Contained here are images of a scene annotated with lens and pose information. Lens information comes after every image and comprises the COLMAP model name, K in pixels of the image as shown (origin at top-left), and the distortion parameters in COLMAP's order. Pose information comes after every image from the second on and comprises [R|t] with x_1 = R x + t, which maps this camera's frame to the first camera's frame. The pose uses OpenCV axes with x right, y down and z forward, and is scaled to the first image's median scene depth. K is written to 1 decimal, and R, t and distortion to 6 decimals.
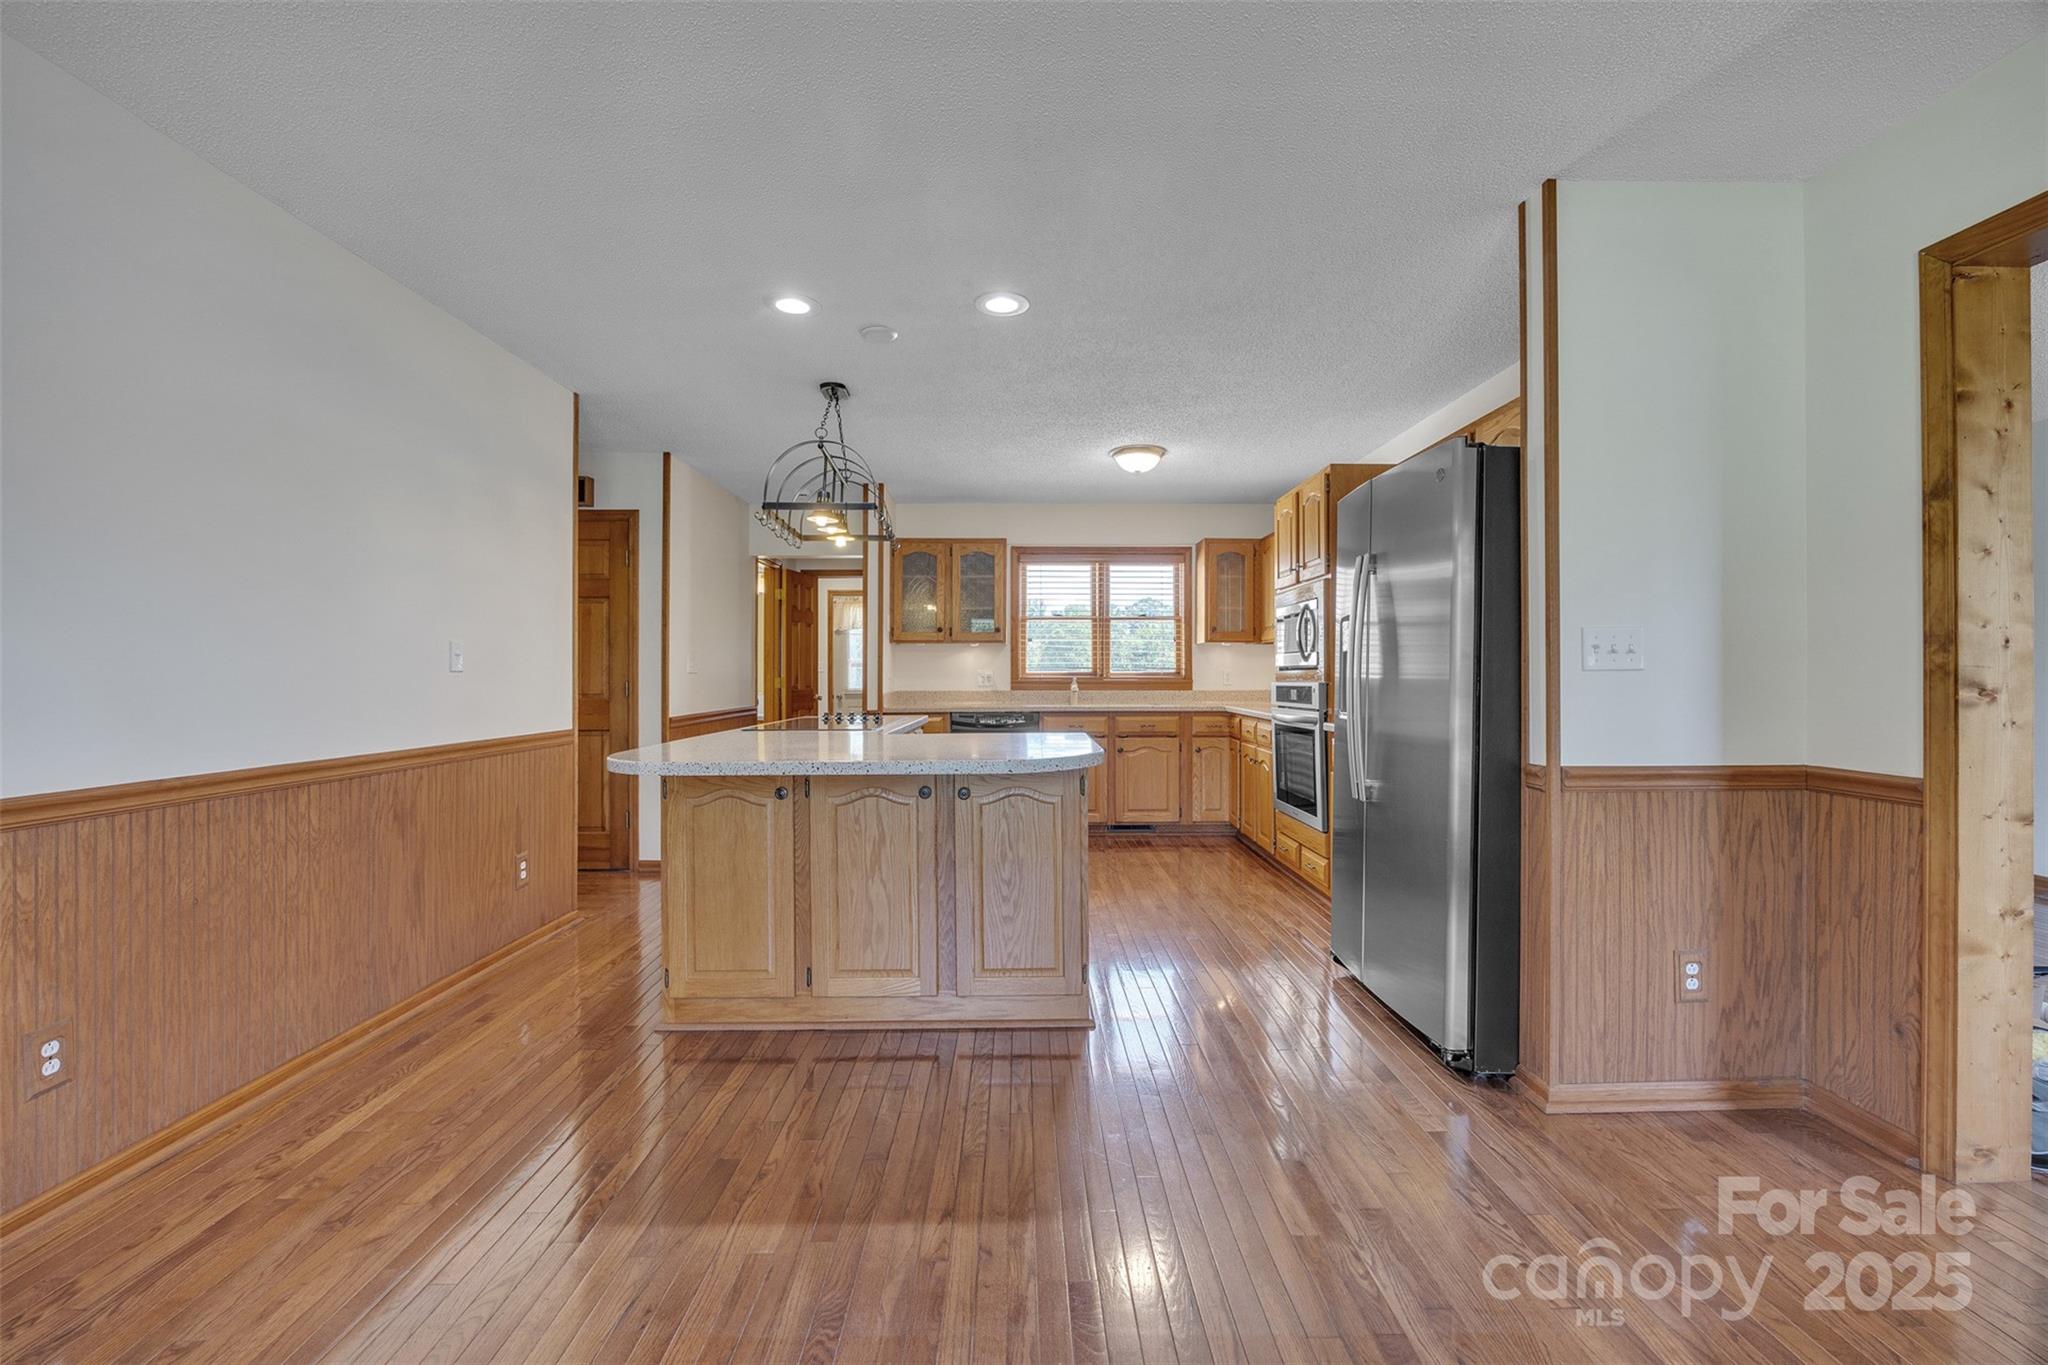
lens RADIAL K [[780.9, 0, 1024.7], [0, 780.9, 689.0], [0, 0, 1]] dist [-0.001791, 0.000008]
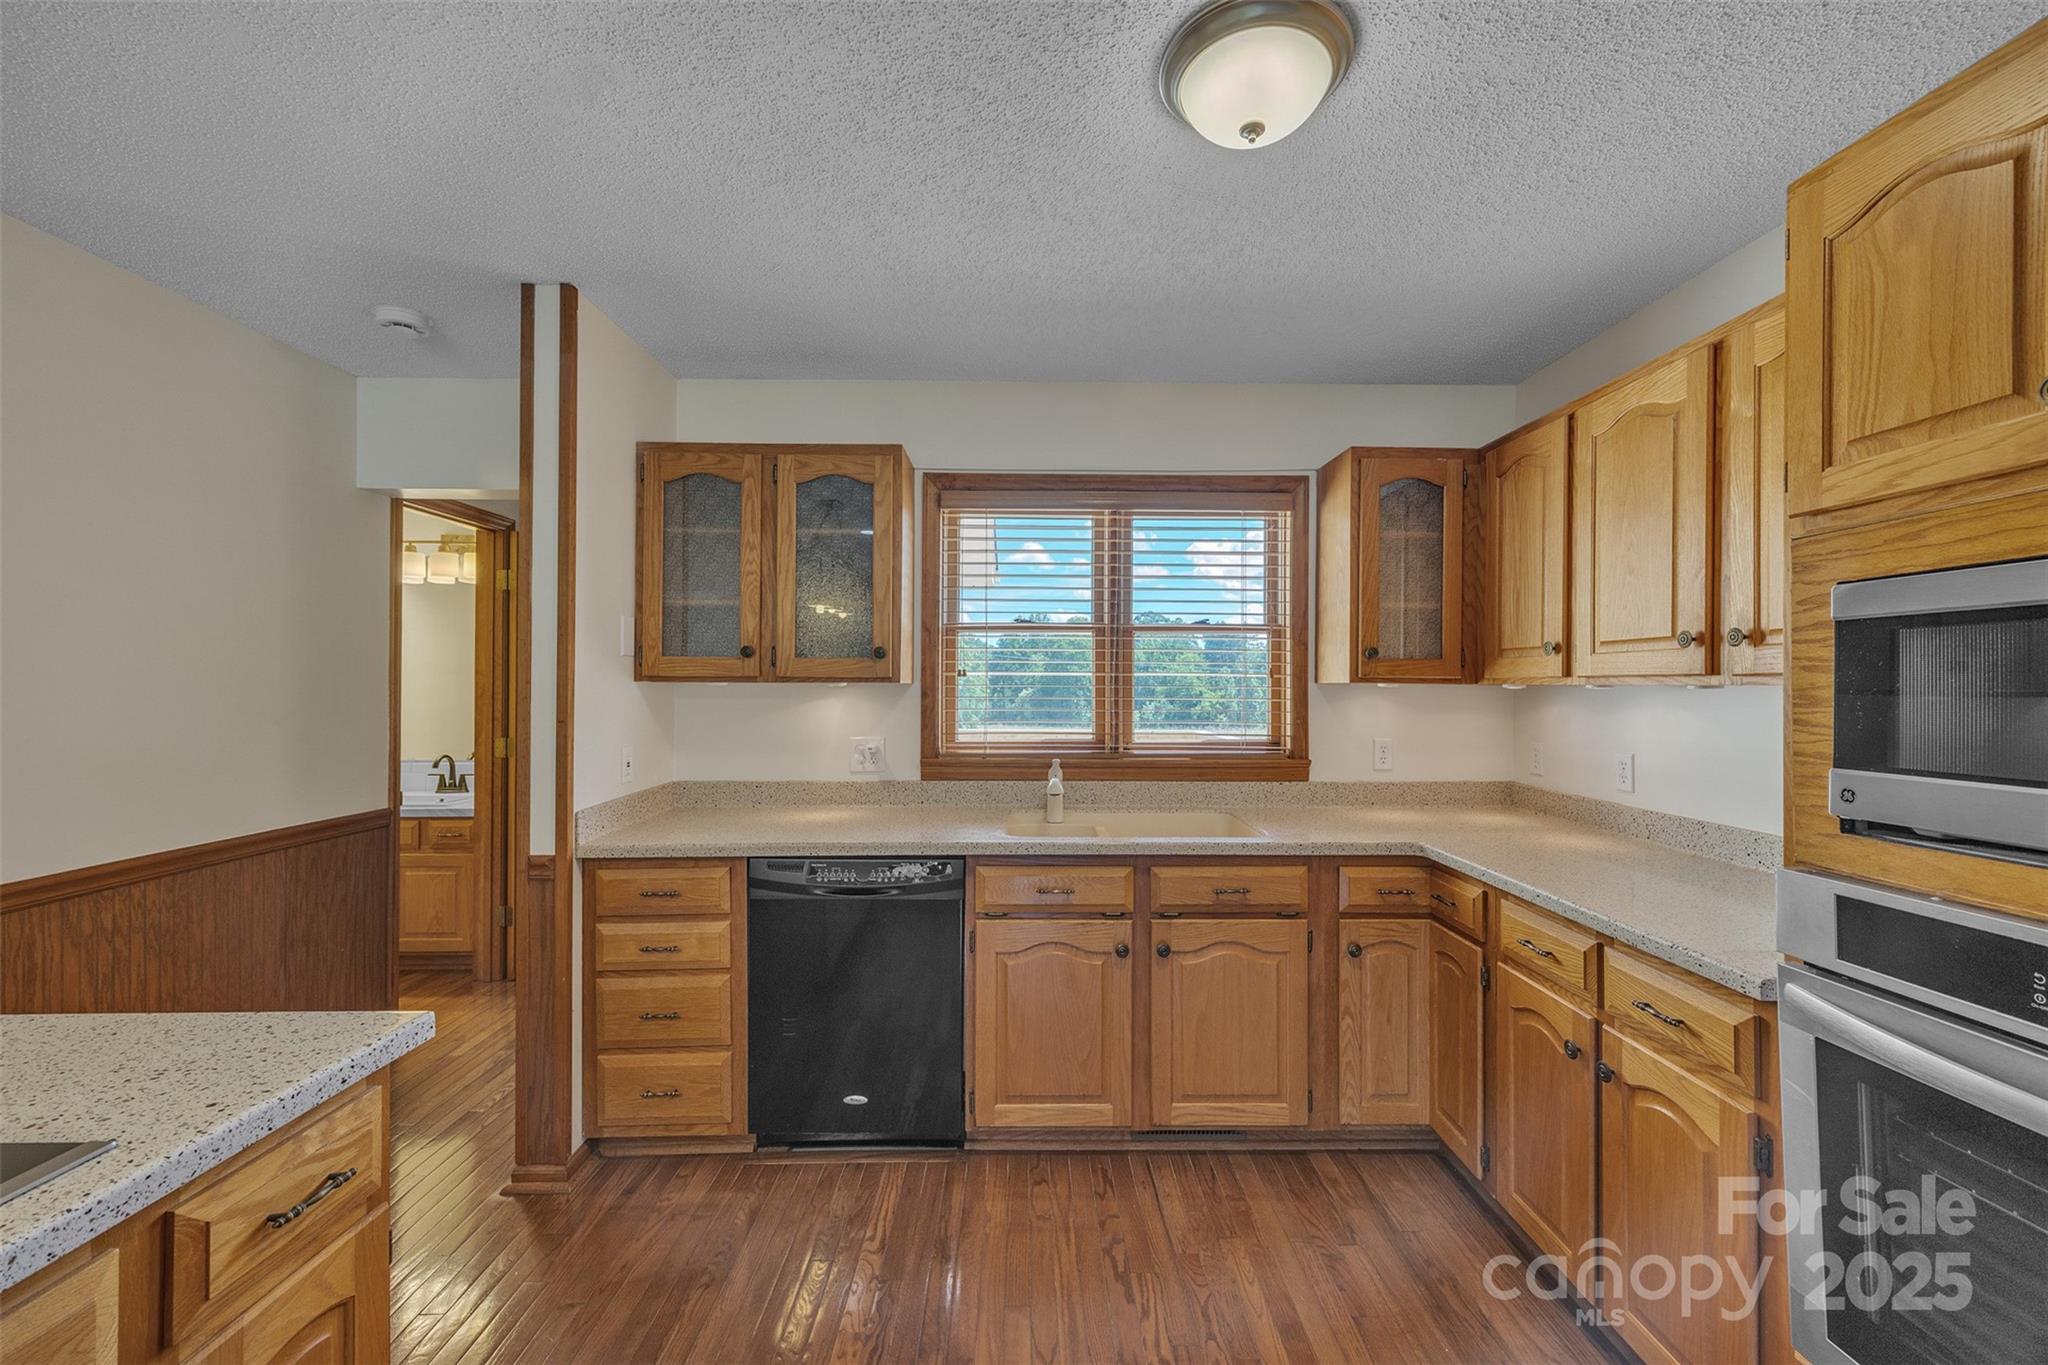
lens RADIAL K [[816.7, 0, 1030.5], [0, 816.7, 684.4], [0, 0, 1]] dist [0.005533, 0.000286]
pose [[0.999963, 0.004502, 0.007334, 0.045611], [-0.004328, 0.999712, -0.023619, -0.046272], [-0.007438, 0.023586, 0.999694, 0.530538]]
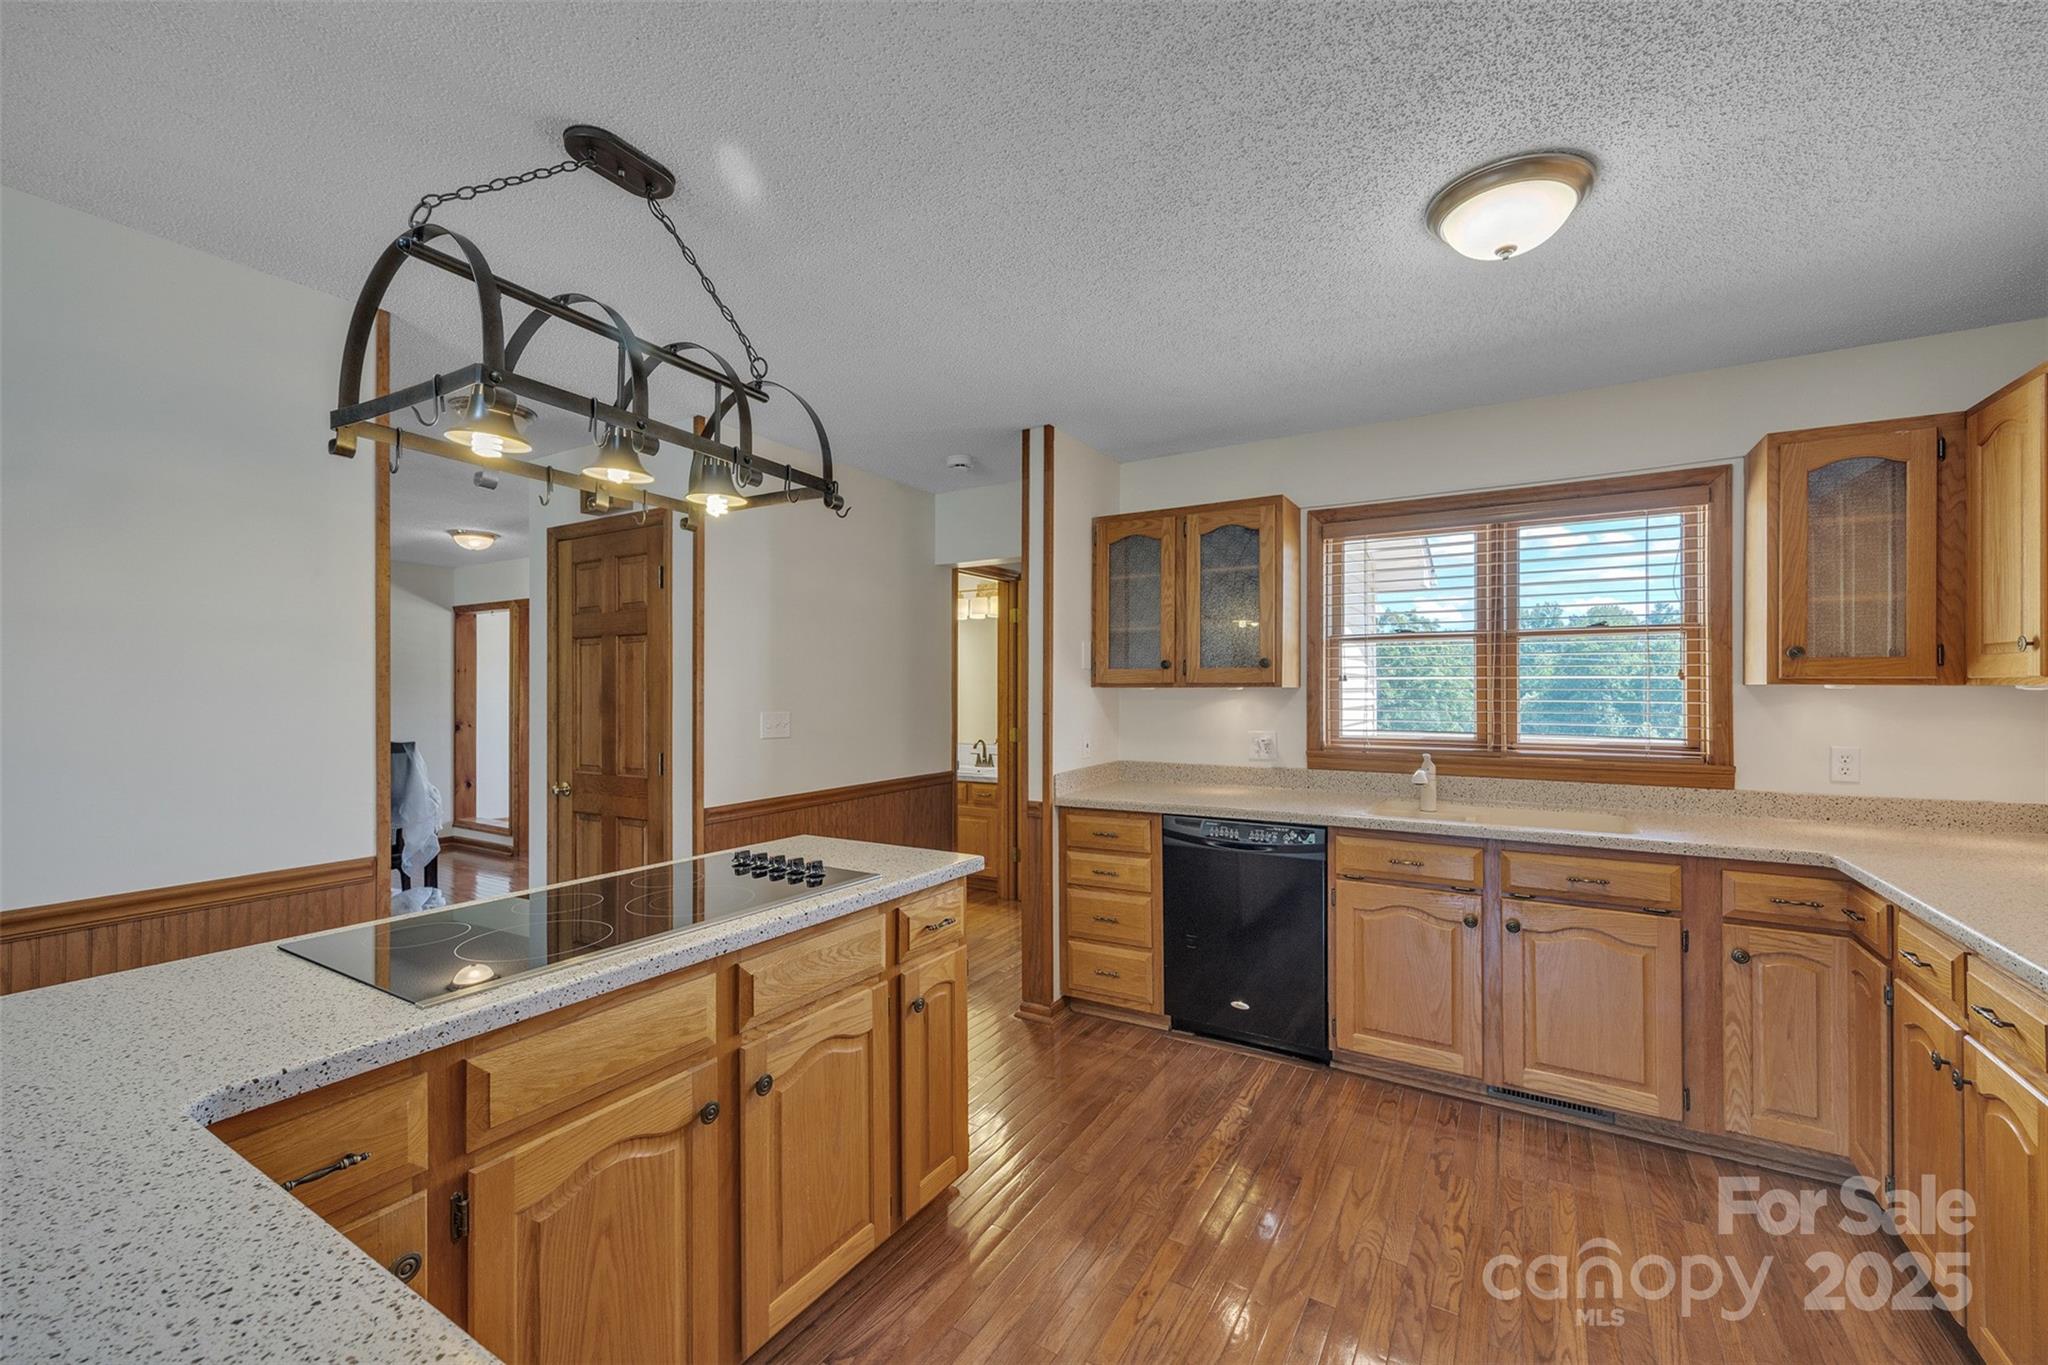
lens RADIAL K [[801.0, 0, 1031.5], [0, 801.0, 694.3], [0, 0, 1]] dist [0.000427, 0.000174]
pose [[0.855212, 0.003585, -0.518267, 0.114373], [-0.011670, 0.999856, -0.012341, -0.043808], [0.518148, 0.016603, 0.855130, 0.424673]]
